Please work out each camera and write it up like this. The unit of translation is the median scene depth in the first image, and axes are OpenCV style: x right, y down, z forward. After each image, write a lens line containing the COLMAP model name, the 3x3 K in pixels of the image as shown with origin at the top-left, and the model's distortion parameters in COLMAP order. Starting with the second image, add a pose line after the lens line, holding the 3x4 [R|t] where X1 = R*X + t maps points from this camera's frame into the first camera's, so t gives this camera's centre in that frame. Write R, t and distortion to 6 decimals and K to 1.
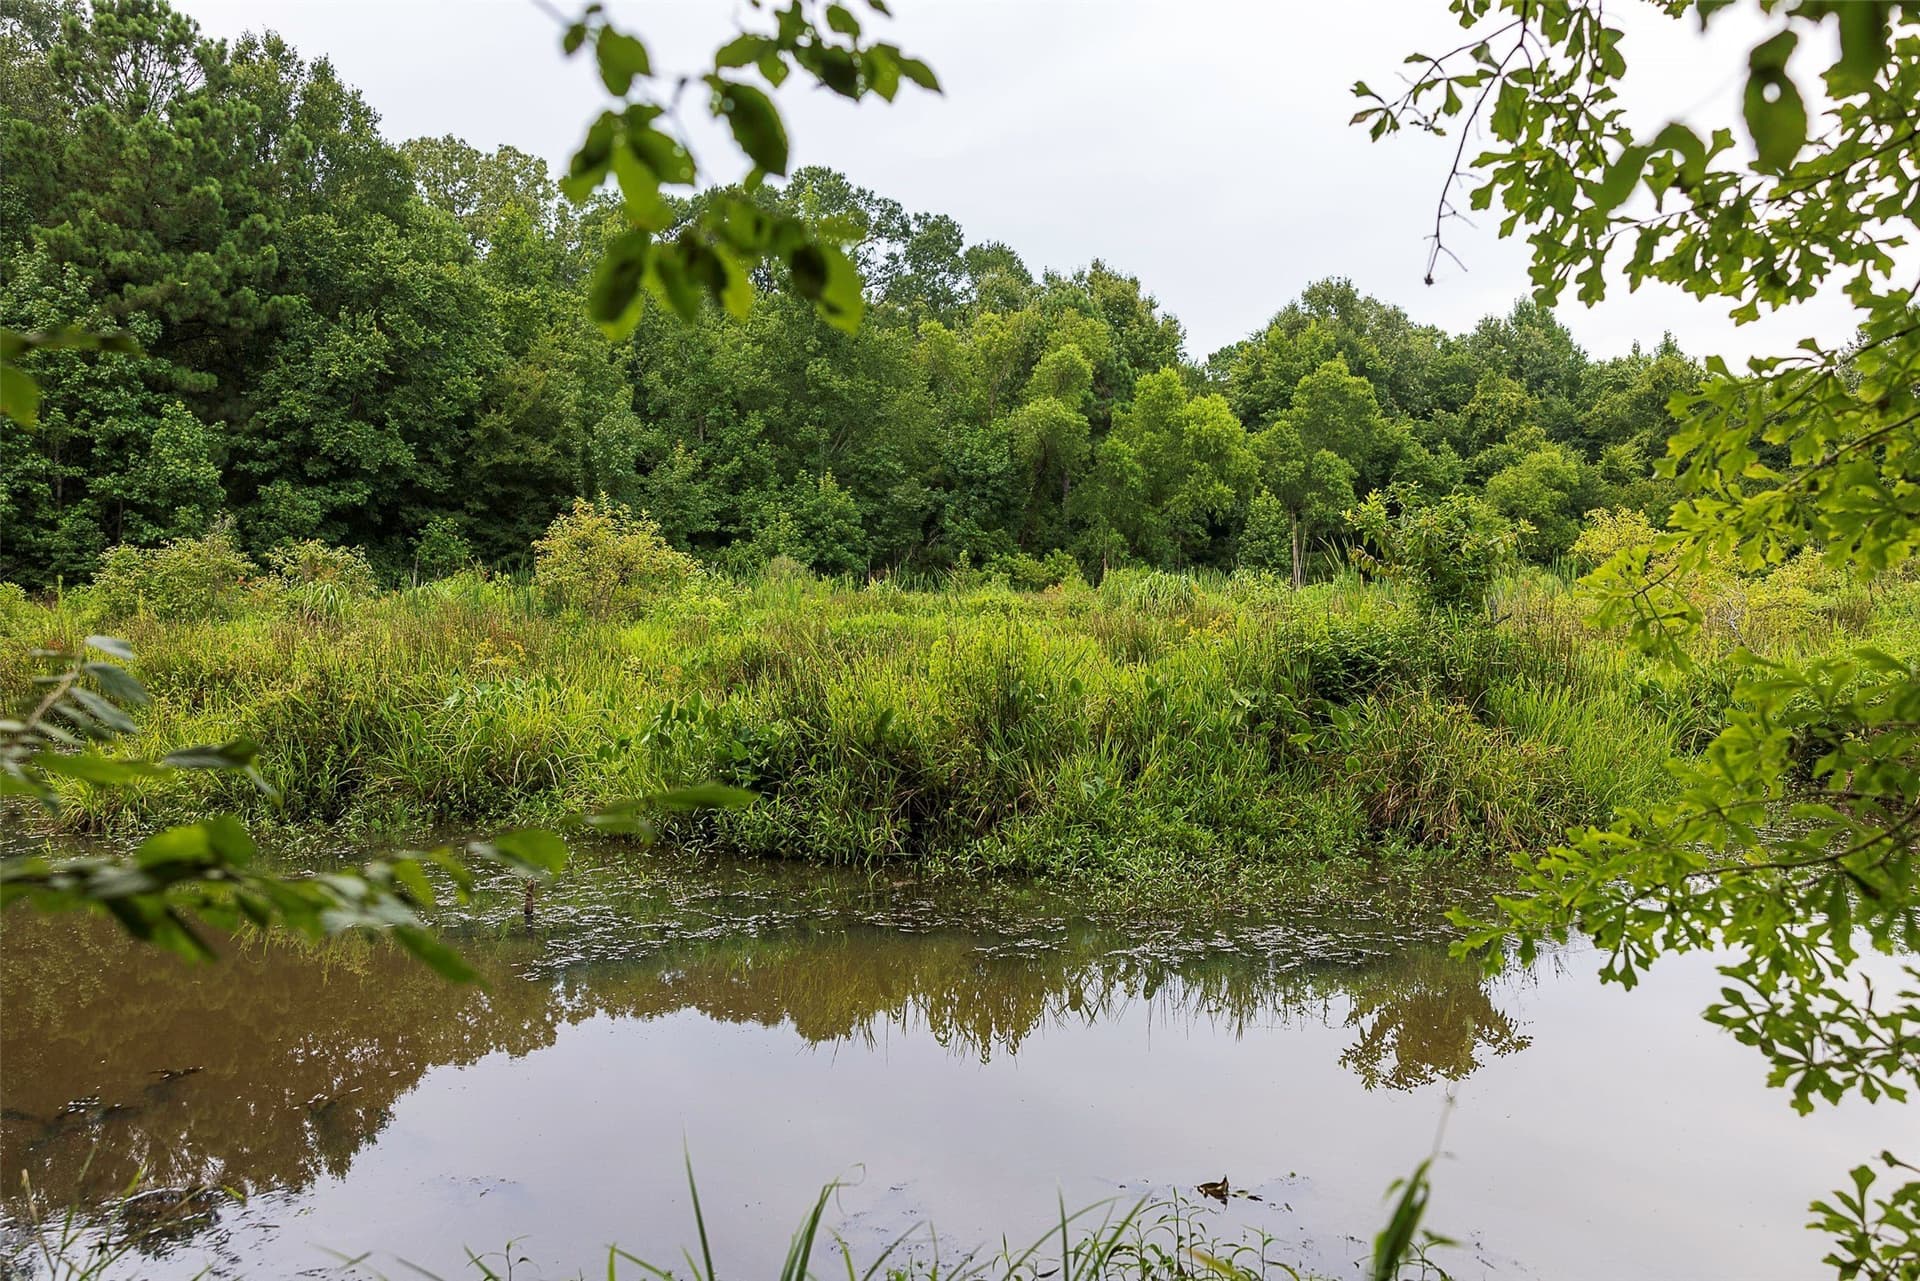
lens RADIAL K [[1442.3, 0, 960.0], [0, 1442.3, 640.5], [0, 0, 1]] dist [0.034908, -0.006531]
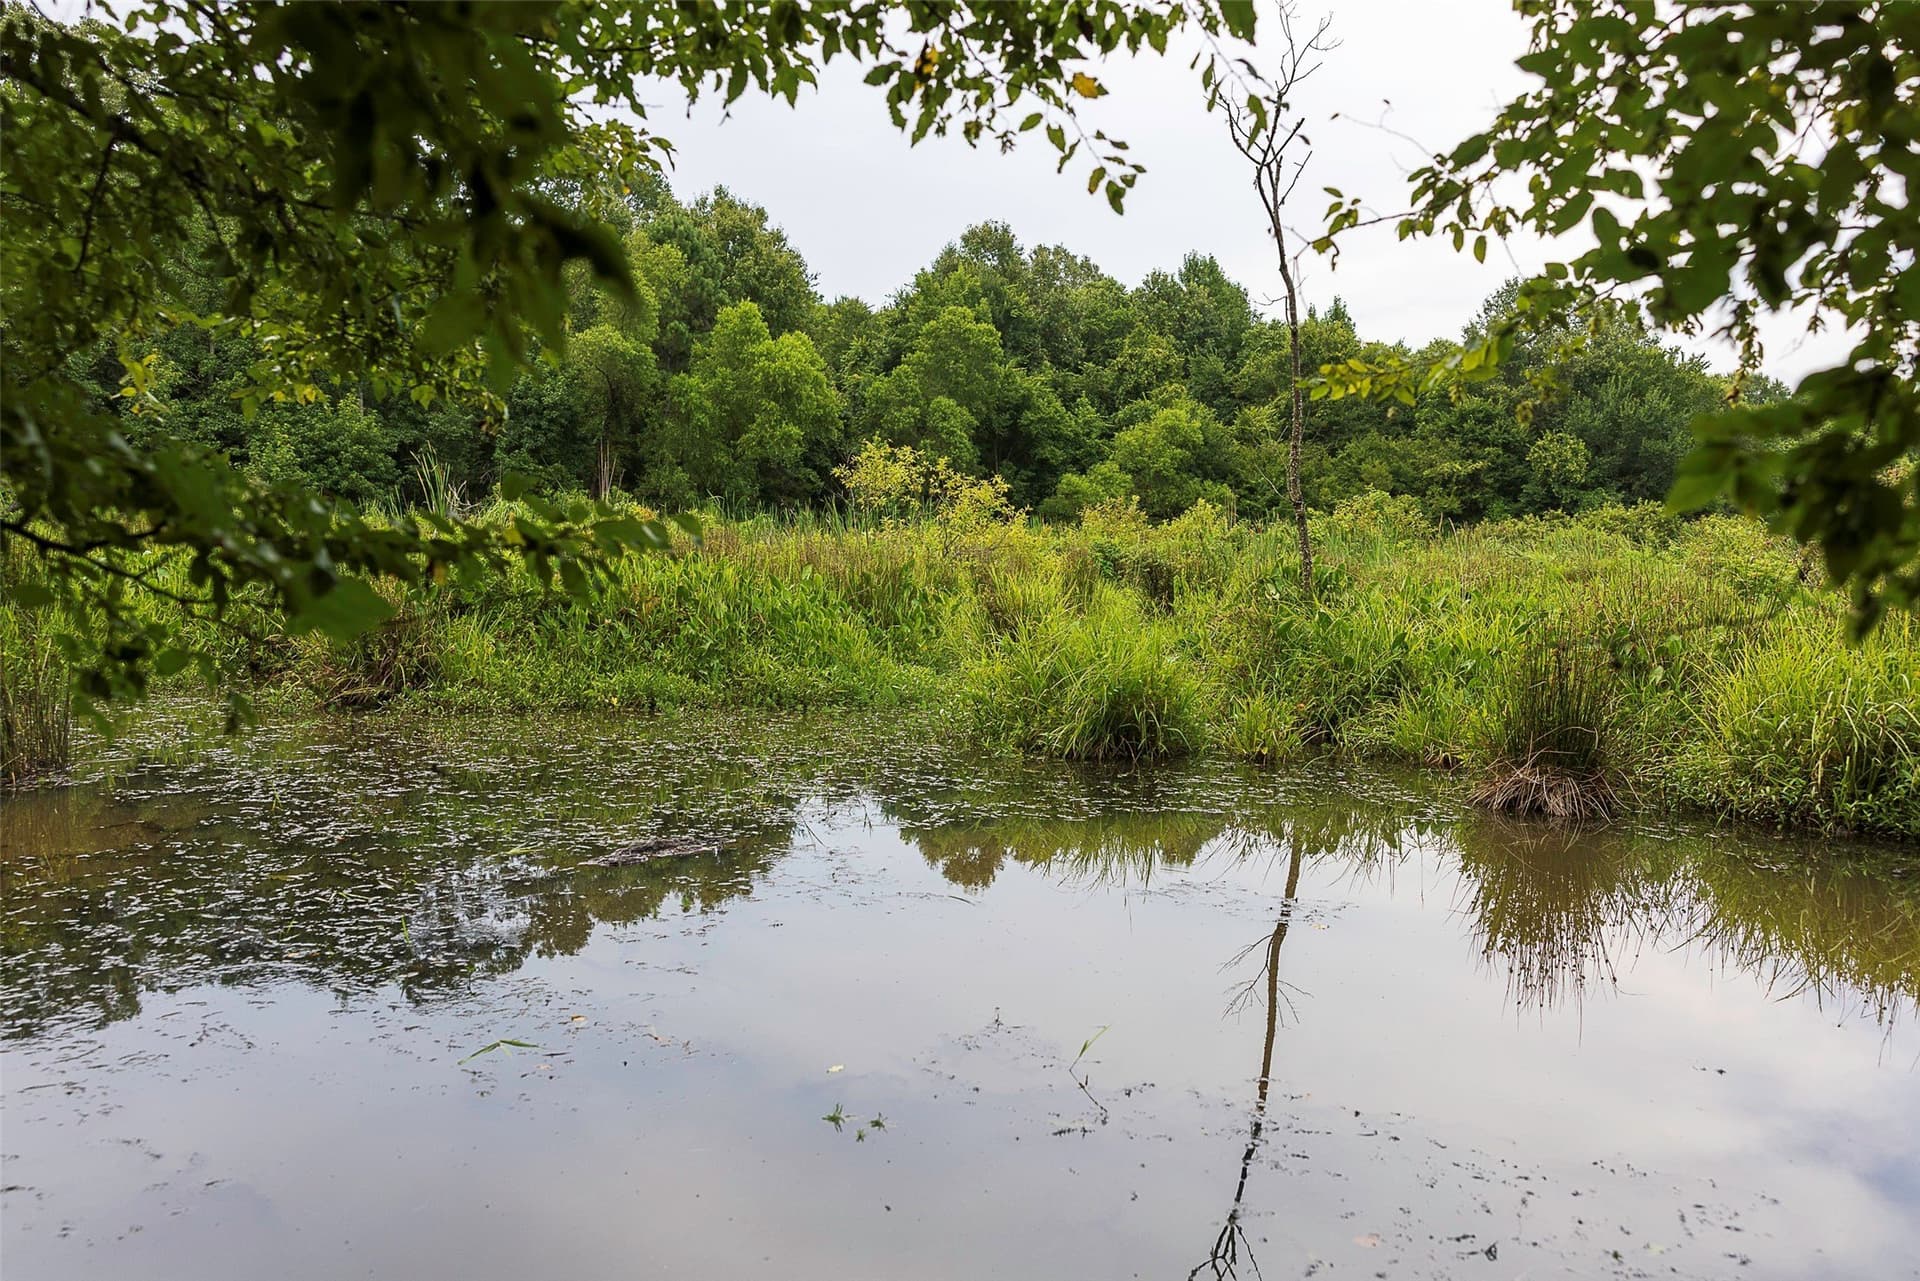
lens RADIAL K [[1442.3, 0, 960.0], [0, 1442.3, 640.5], [0, 0, 1]] dist [0.034908, -0.006531]
pose [[0.995010, 0.024766, 0.096648, 0.169444], [-0.028019, 0.999081, 0.032446, 0.000228], [-0.095755, -0.034992, 0.994790, 0.025572]]
